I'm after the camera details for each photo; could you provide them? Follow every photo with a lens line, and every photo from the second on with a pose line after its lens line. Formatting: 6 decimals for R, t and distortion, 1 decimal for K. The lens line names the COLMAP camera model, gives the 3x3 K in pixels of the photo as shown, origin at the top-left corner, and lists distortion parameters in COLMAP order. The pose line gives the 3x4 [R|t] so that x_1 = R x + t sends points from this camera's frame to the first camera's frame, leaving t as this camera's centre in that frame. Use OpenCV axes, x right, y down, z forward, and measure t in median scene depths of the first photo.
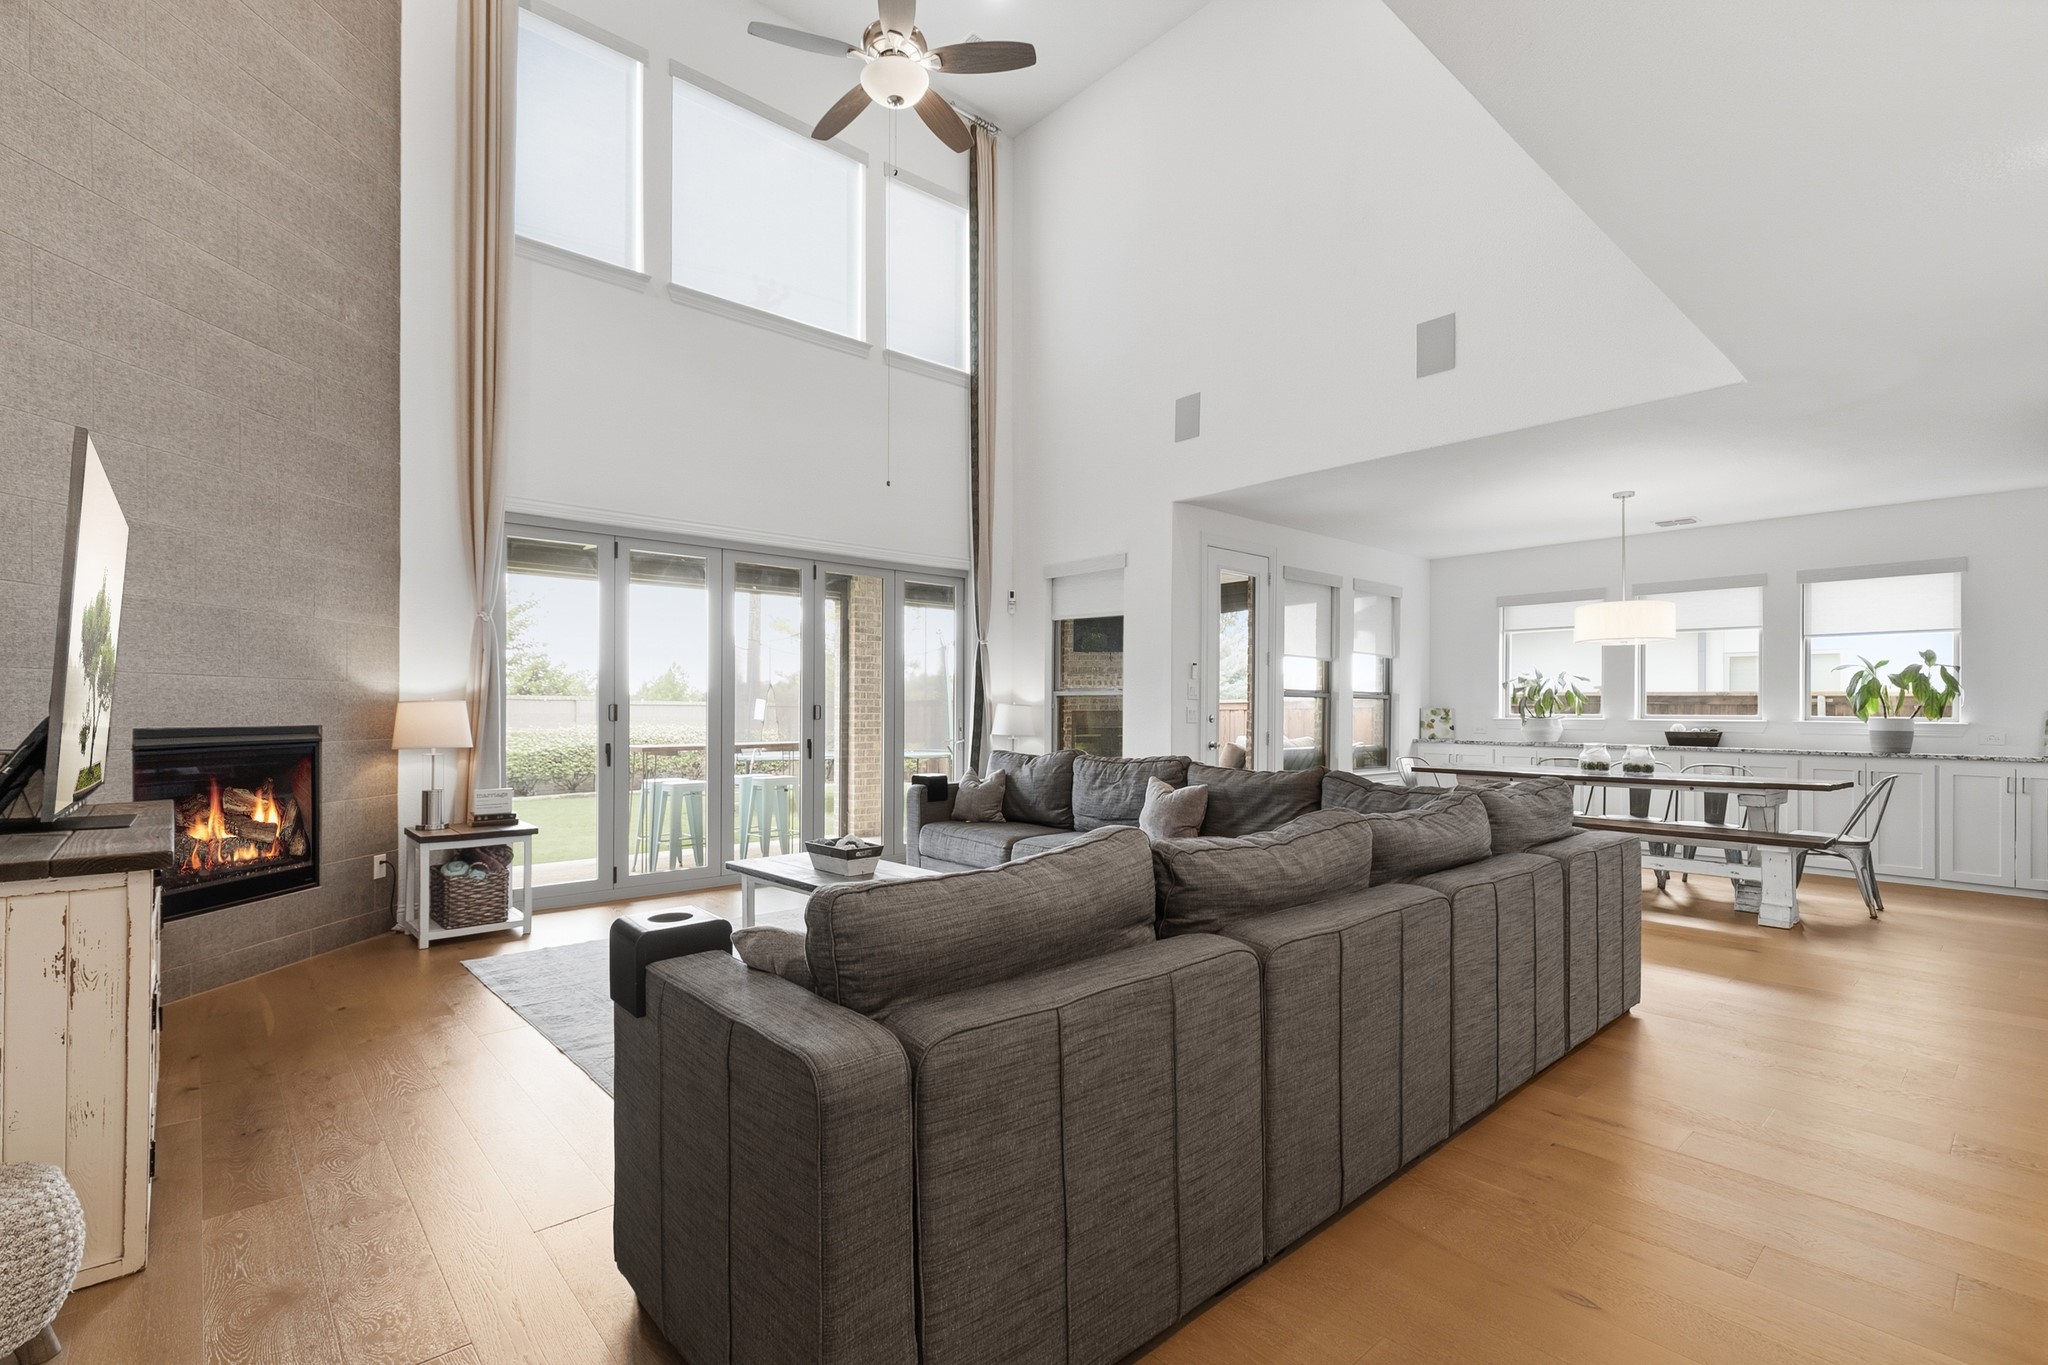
lens RADIAL K [[927.0, 0, 1022.2], [0, 927.0, 698.6], [0, 0, 1]] dist [0.001105, -0.000605]
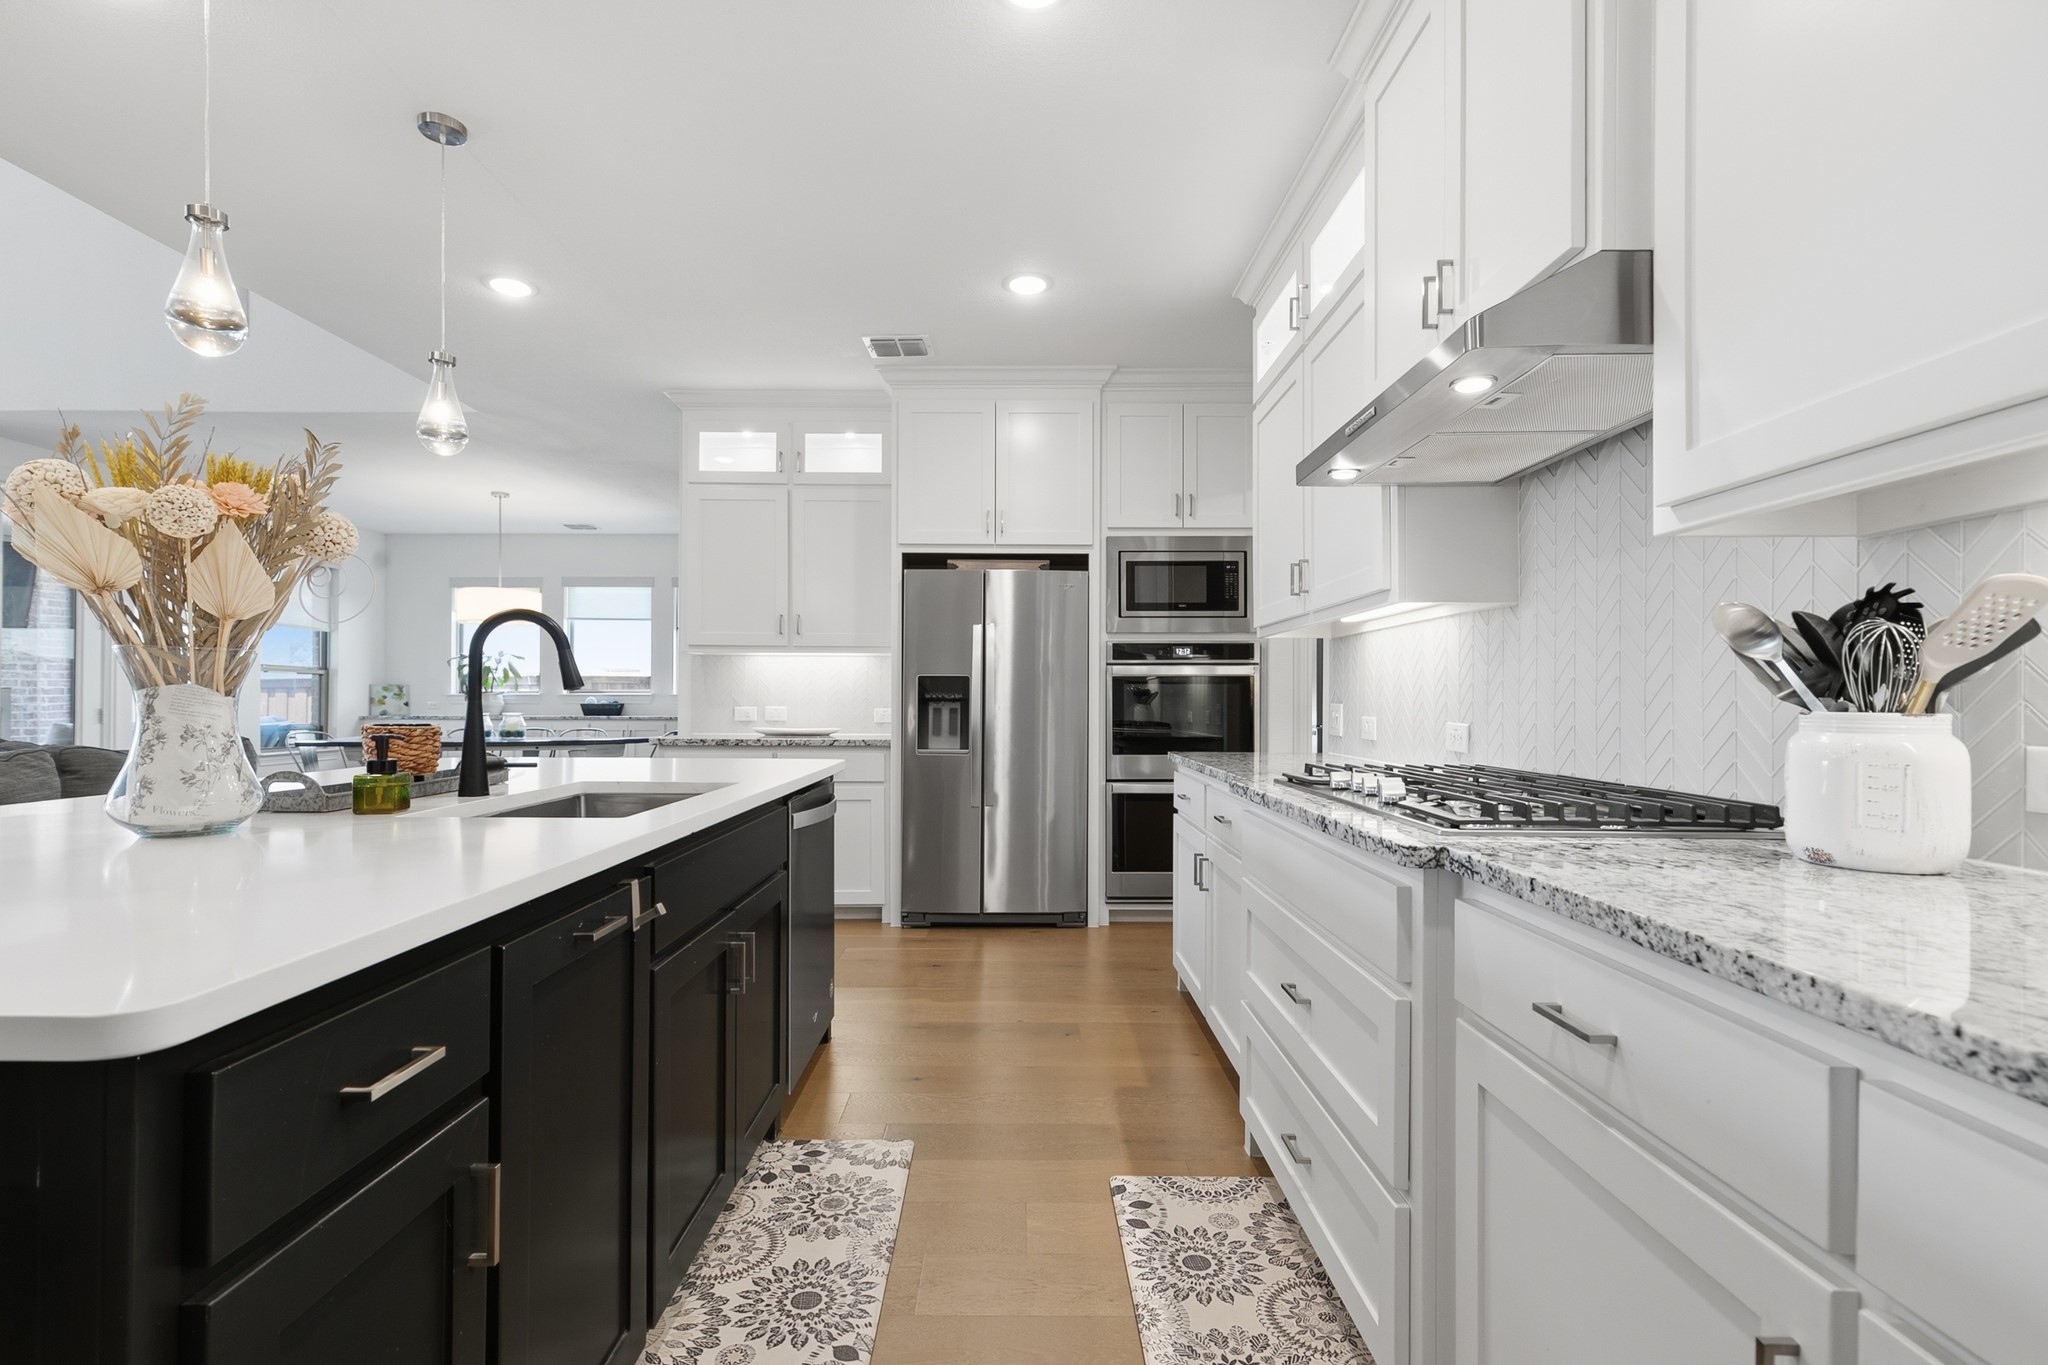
lens RADIAL K [[927.0, 0, 1022.2], [0, 927.0, 698.6], [0, 0, 1]] dist [0.001105, -0.000605]
pose [[0.660656, -0.001143, 0.750688, 0.207156], [-0.007971, 0.999932, 0.008537, 0.016231], [-0.750647, -0.011624, 0.660601, -0.230354]]
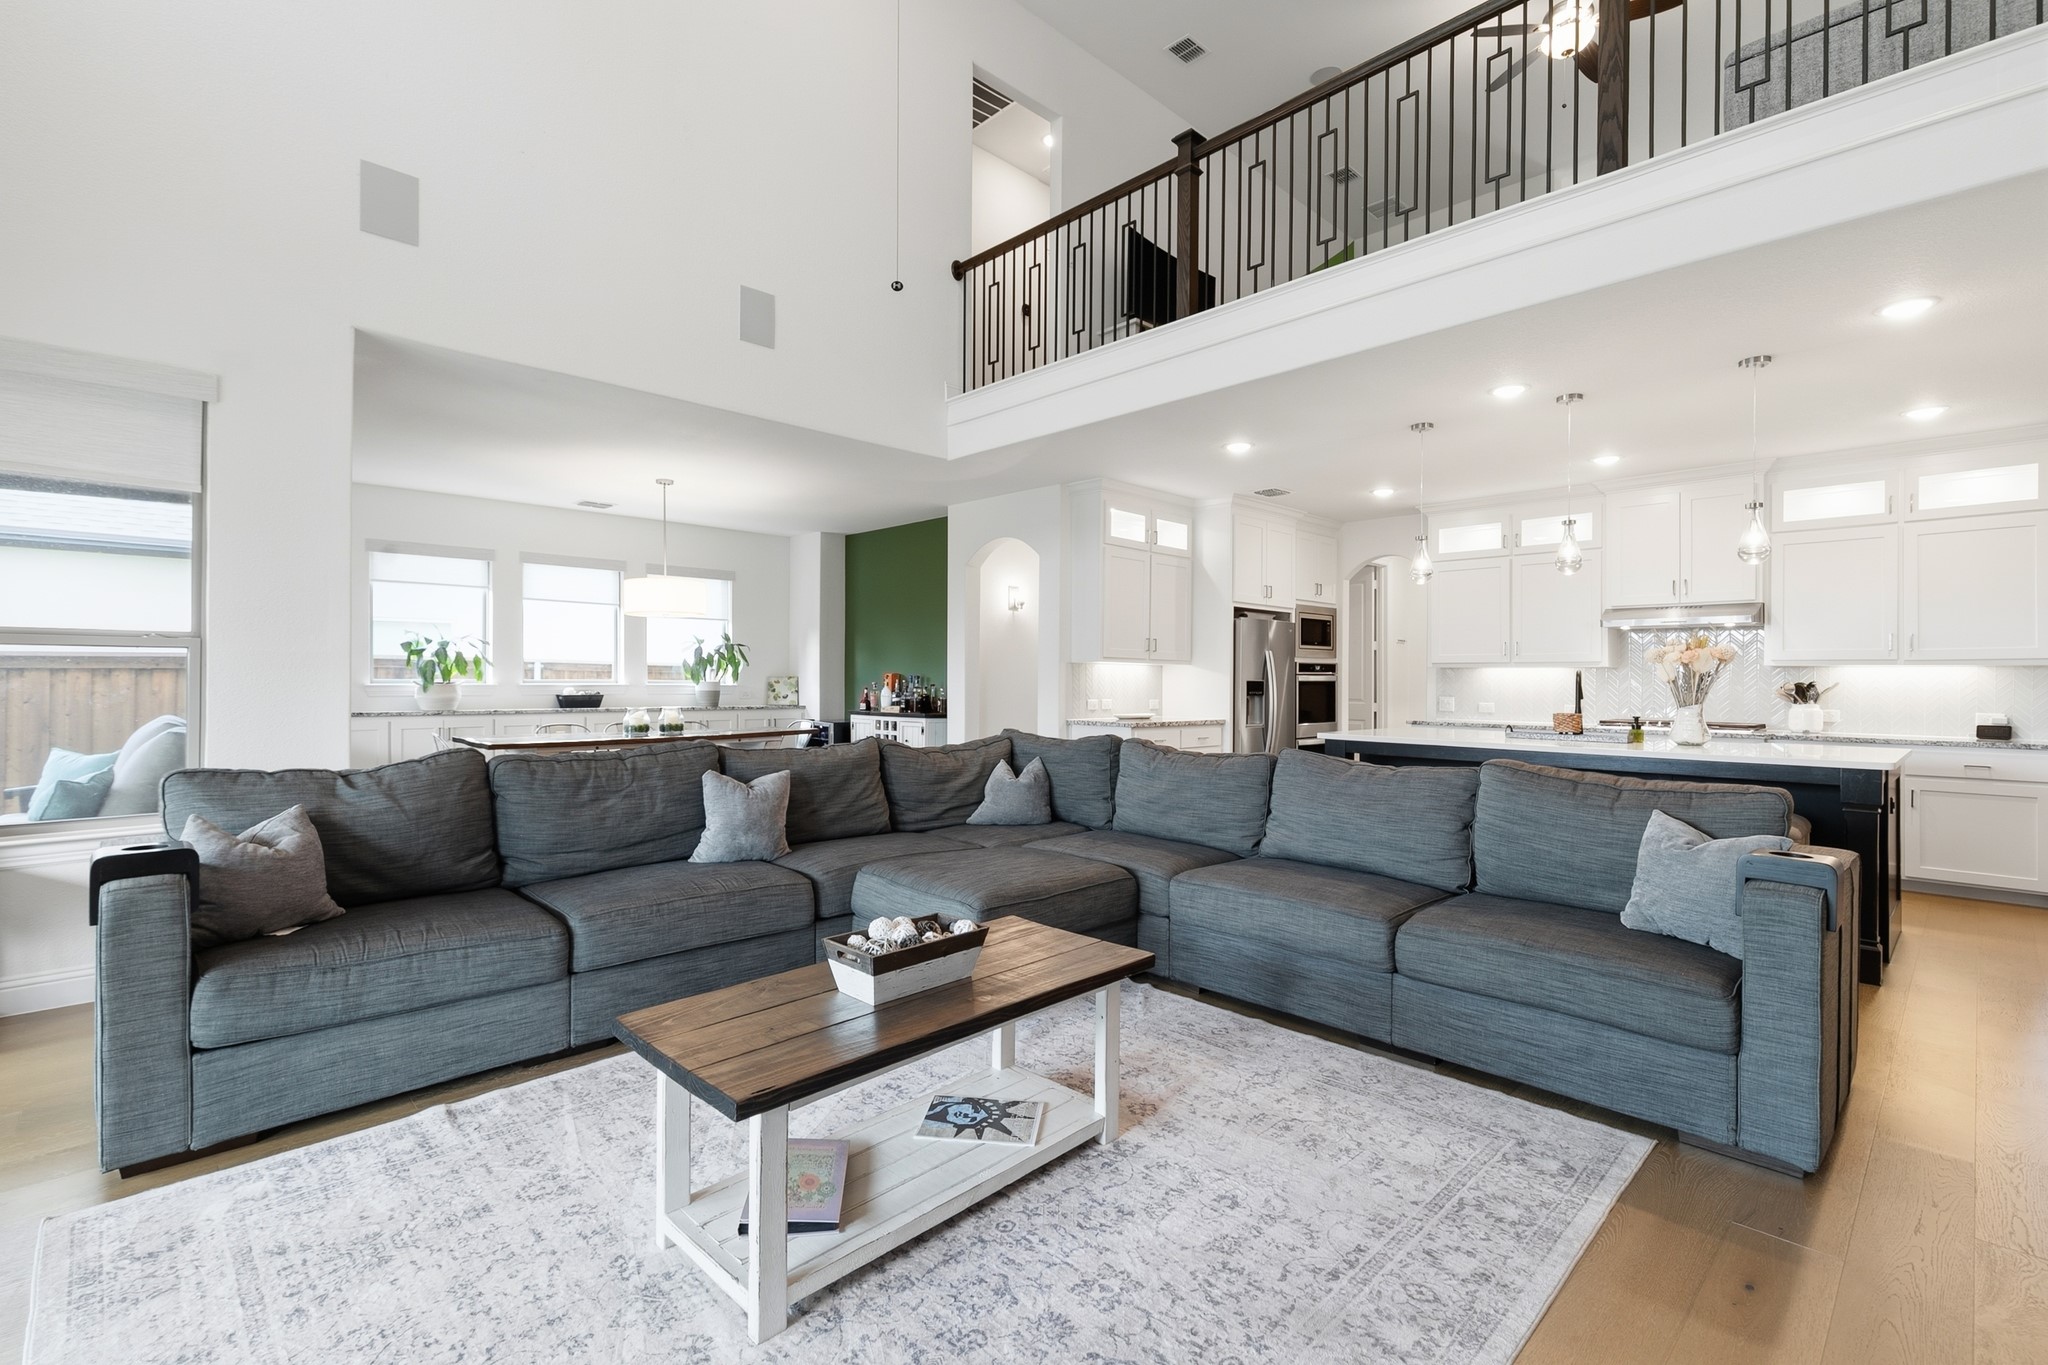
lens RADIAL K [[920.6, 0, 1020.0], [0, 920.6, 679.2], [0, 0, 1]] dist [0.002714, 0.000458]
pose [[-0.039062, -0.004777, 0.999225, -0.449017], [-0.017421, 0.999840, 0.004099, 0.003784], [-0.999085, -0.017247, -0.039139, 0.591146]]
